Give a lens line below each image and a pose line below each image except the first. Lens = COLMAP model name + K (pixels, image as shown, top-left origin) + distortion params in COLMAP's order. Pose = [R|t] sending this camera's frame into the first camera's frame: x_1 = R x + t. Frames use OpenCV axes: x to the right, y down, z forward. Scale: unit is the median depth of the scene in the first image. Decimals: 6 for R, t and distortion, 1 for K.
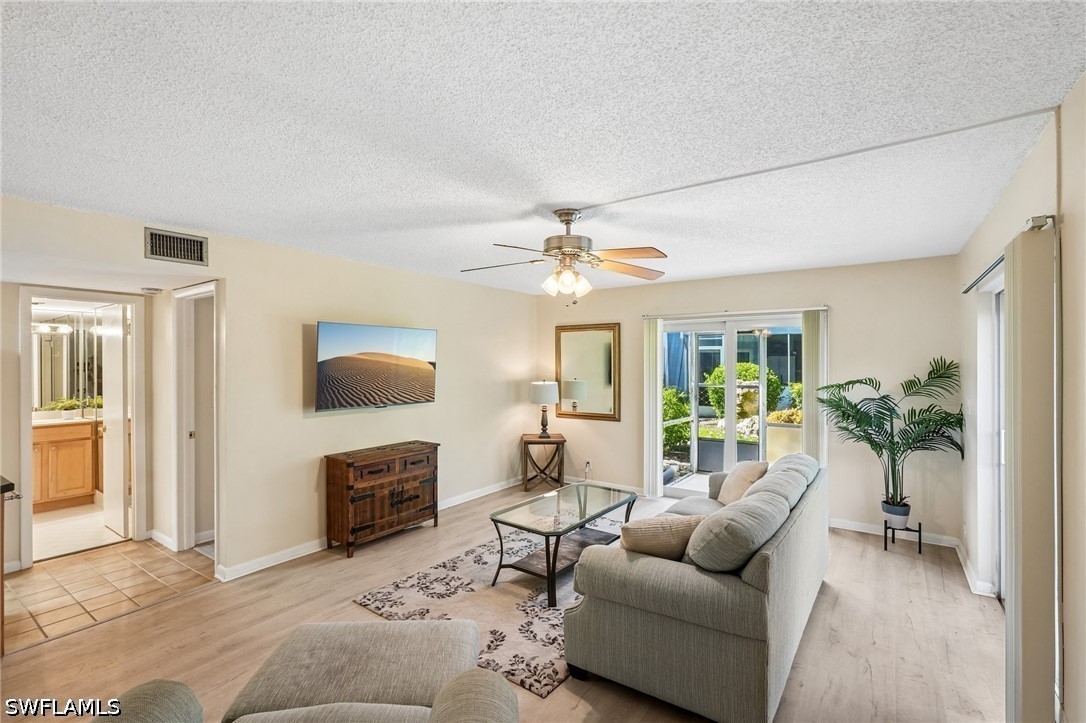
lens RADIAL K [[485.5, 0, 543.9], [0, 485.5, 360.3], [0, 0, 1]] dist [-0.014389, 0.000326]
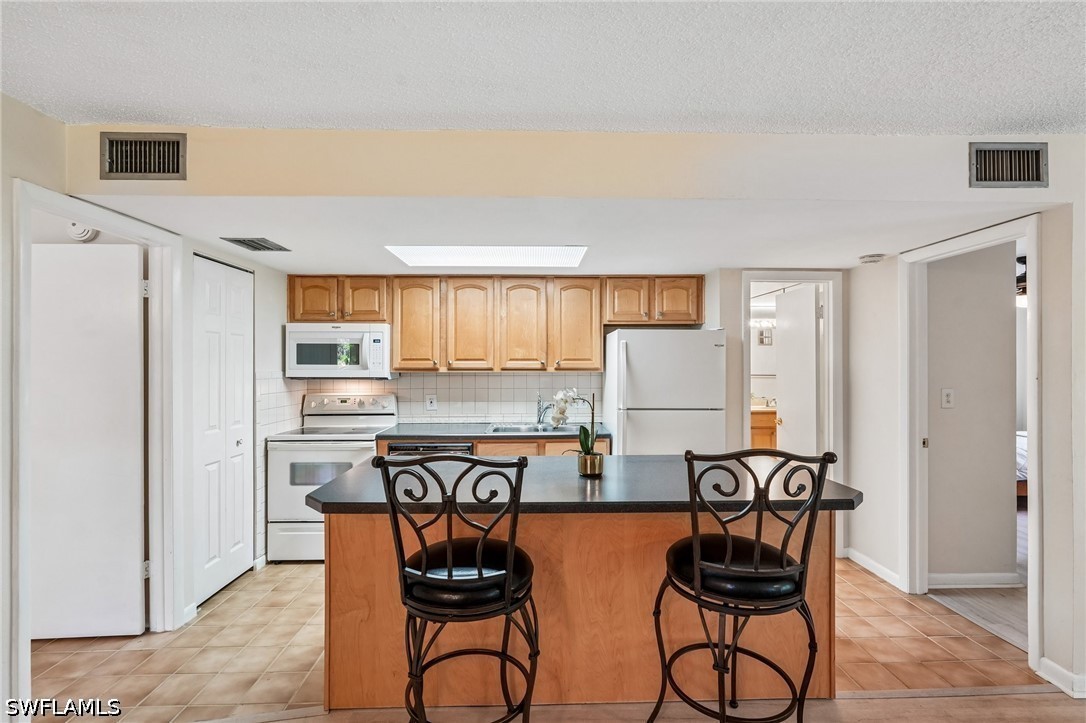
lens RADIAL K [[481.6, 0, 543.7], [0, 481.6, 364.1], [0, 0, 1]] dist [-0.002769, -0.000094]
pose [[0.591117, 0.002410, -0.806582, -0.552503], [0.006283, 0.999951, 0.007592, 0.025640], [0.806562, -0.009556, 0.591073, 0.089565]]
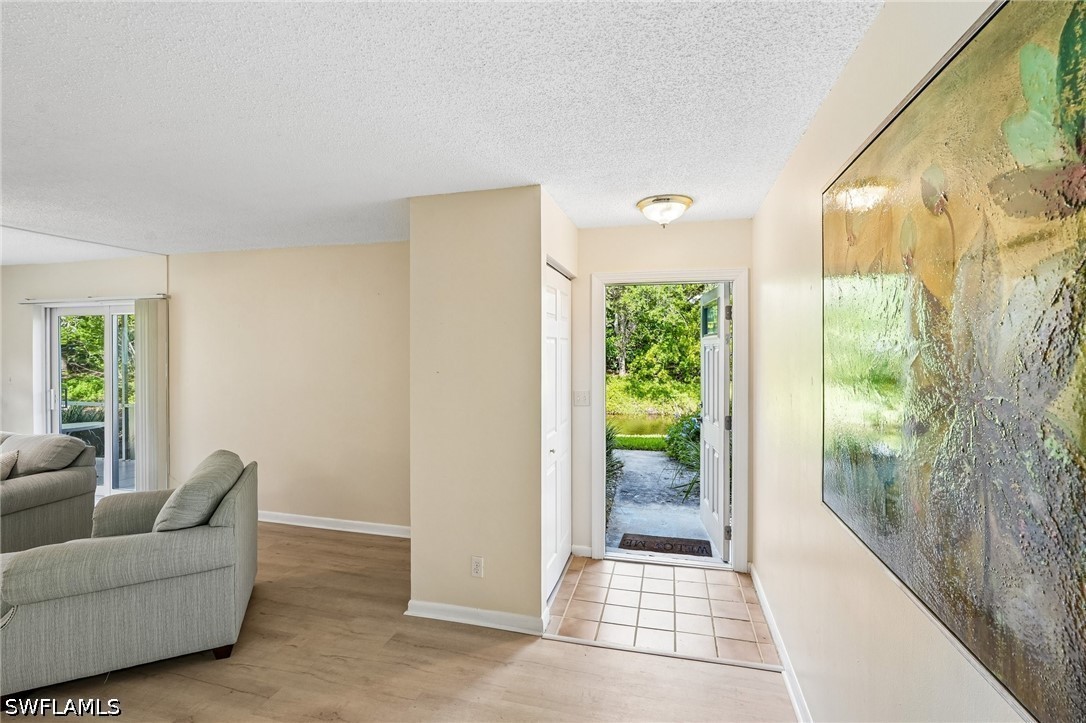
lens RADIAL K [[487.8, 0, 542.5], [0, 487.8, 354.9], [0, 0, 1]] dist [-0.016570, 0.008385]
pose [[-0.347017, -0.012356, 0.937777, -1.086626], [-0.004957, 0.999923, 0.011340, -0.003574], [-0.937846, -0.000714, -0.347052, -0.019866]]
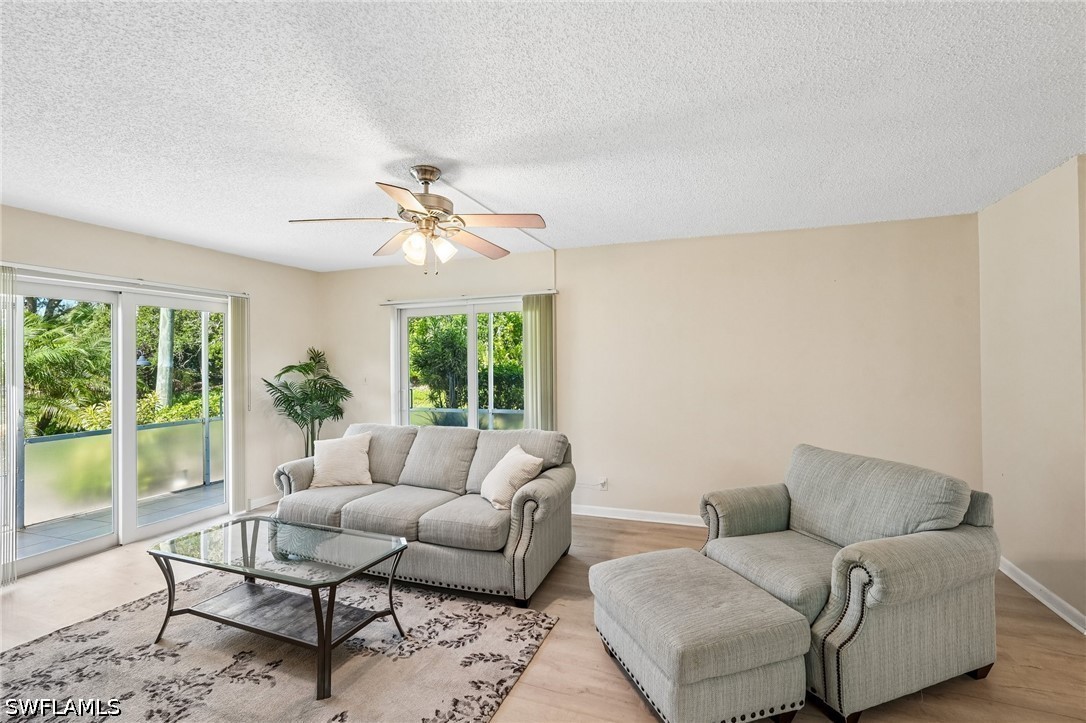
lens RADIAL K [[487.8, 0, 542.5], [0, 487.8, 354.9], [0, 0, 1]] dist [-0.016570, 0.008385]
pose [[-0.252044, 0.016244, 0.967580, -0.733111], [0.006679, 0.999864, -0.015047, 0.044881], [-0.967693, 0.002670, -0.252118, 0.848725]]
